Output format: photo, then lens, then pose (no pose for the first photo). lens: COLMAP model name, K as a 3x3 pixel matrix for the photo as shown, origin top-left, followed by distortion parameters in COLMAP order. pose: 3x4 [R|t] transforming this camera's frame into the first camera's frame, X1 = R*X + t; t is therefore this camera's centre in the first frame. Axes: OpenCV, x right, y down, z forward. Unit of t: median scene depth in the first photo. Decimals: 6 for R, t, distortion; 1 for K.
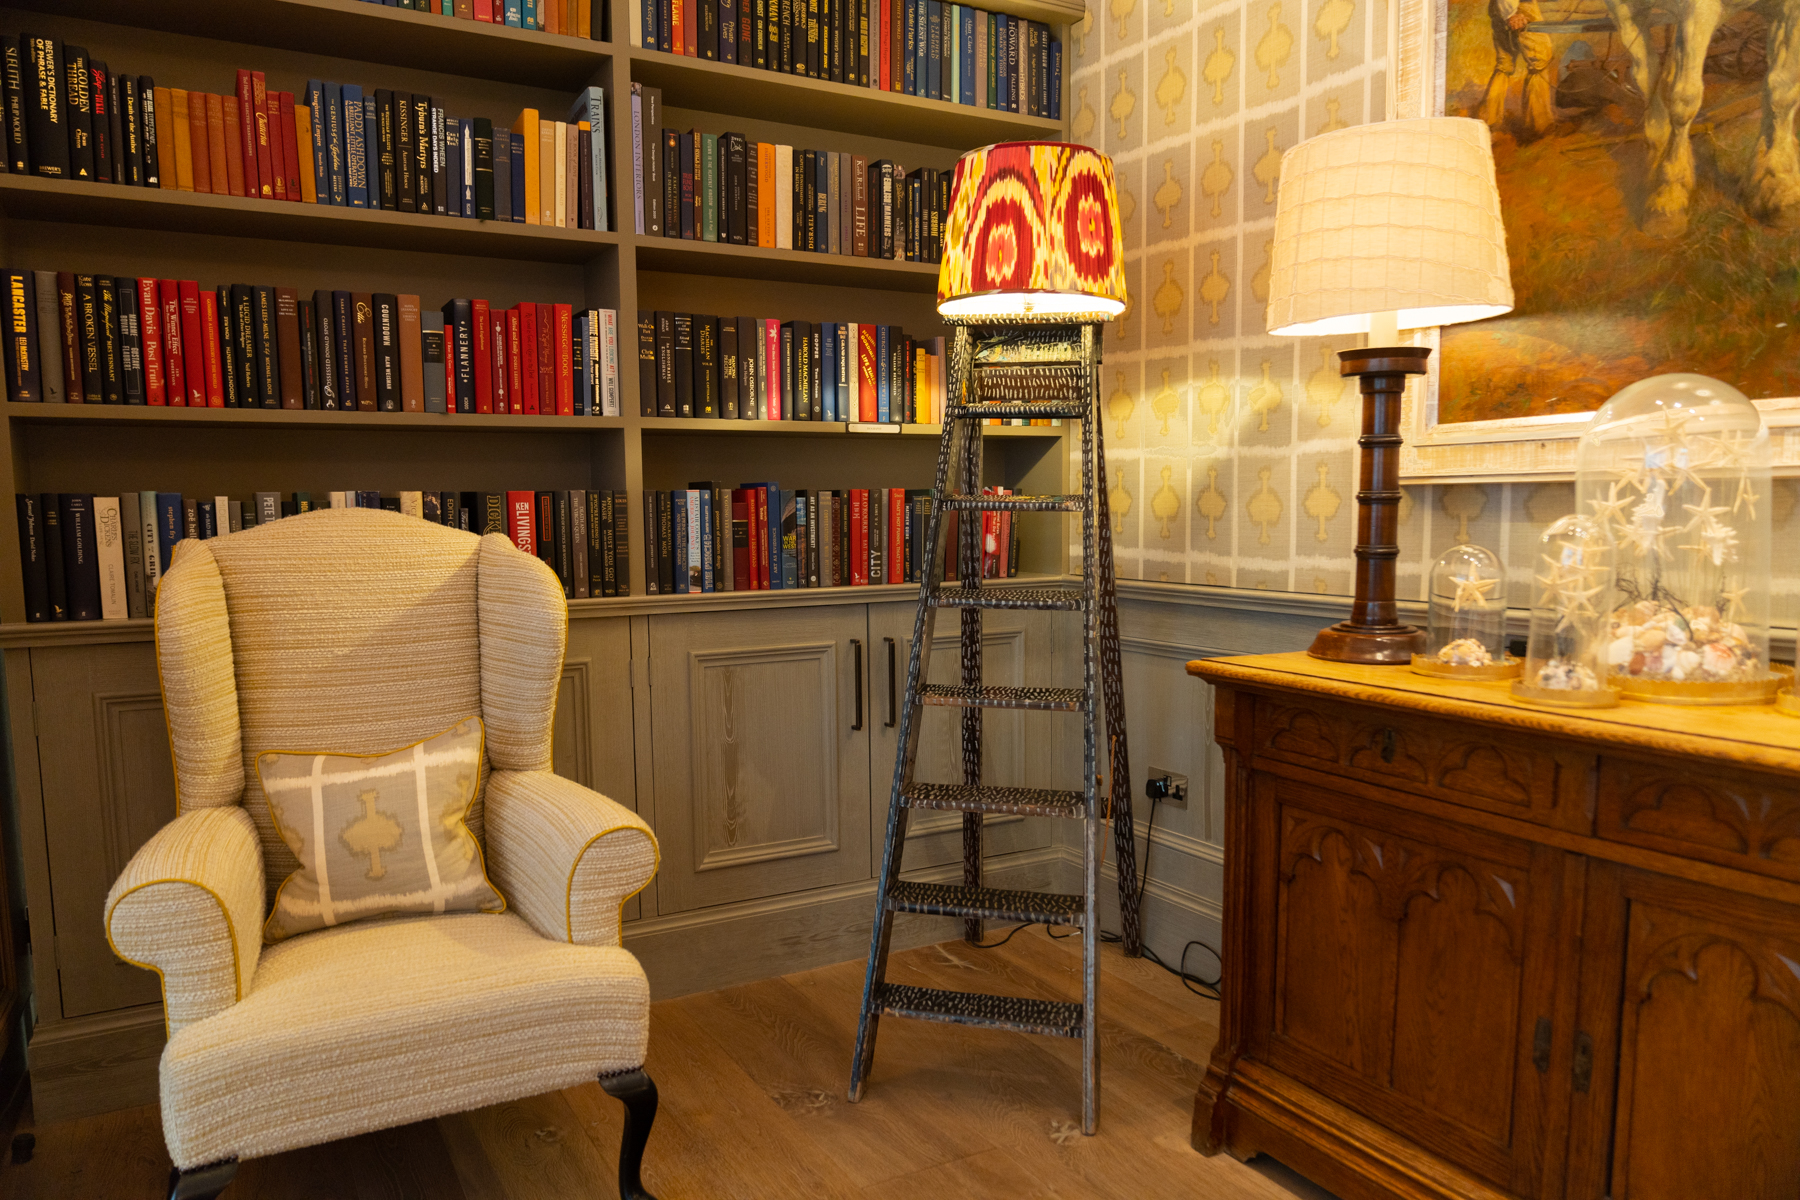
lens RADIAL K [[1254.2, 0, 902.8], [0, 1254.2, 646.5], [0, 0, 1]] dist [-0.004282, -0.001990]
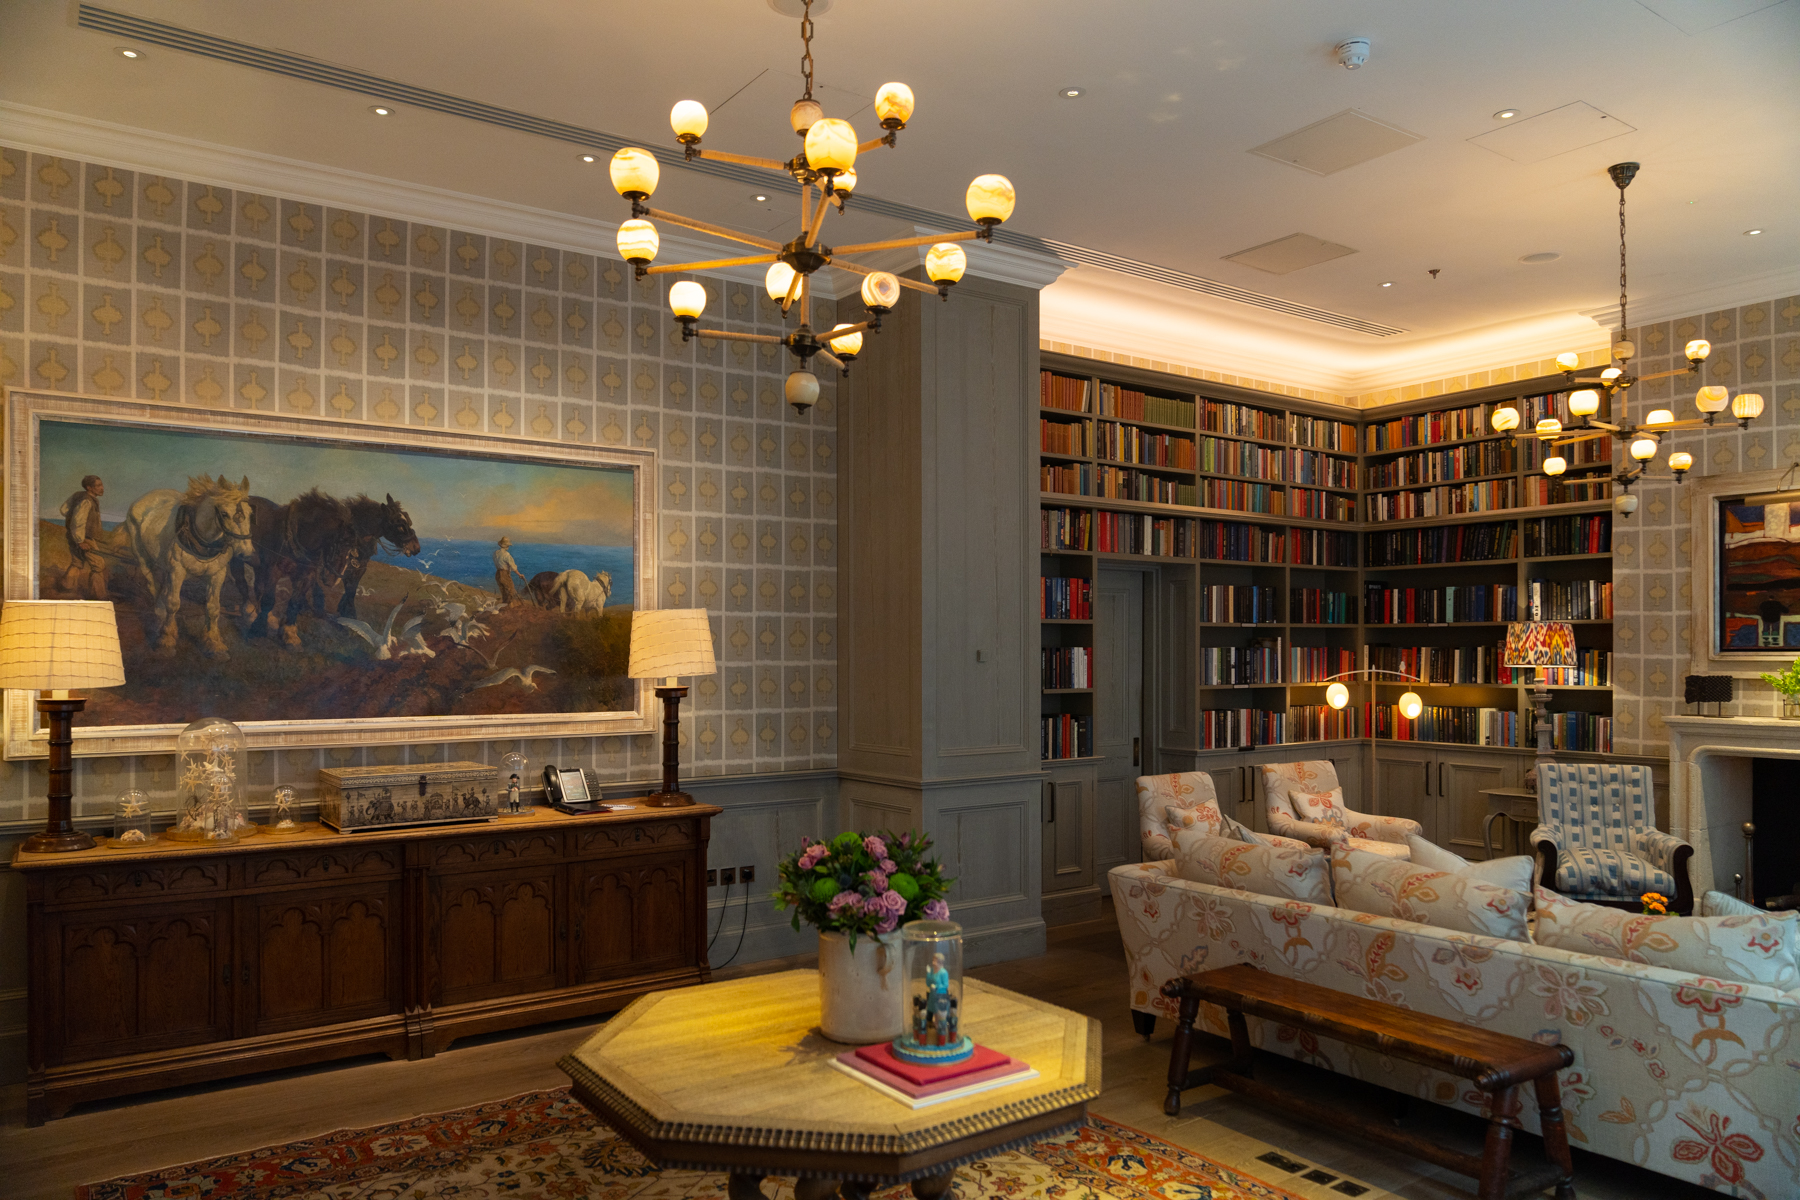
lens RADIAL K [[1254.2, 0, 902.8], [0, 1254.2, 646.5], [0, 0, 1]] dist [-0.004282, -0.001990]
pose [[-0.106256, 0.020754, 0.994122, -1.967227], [0.117138, 0.993082, -0.008212, -0.153032], [-0.987415, 0.115577, -0.107952, -0.163974]]
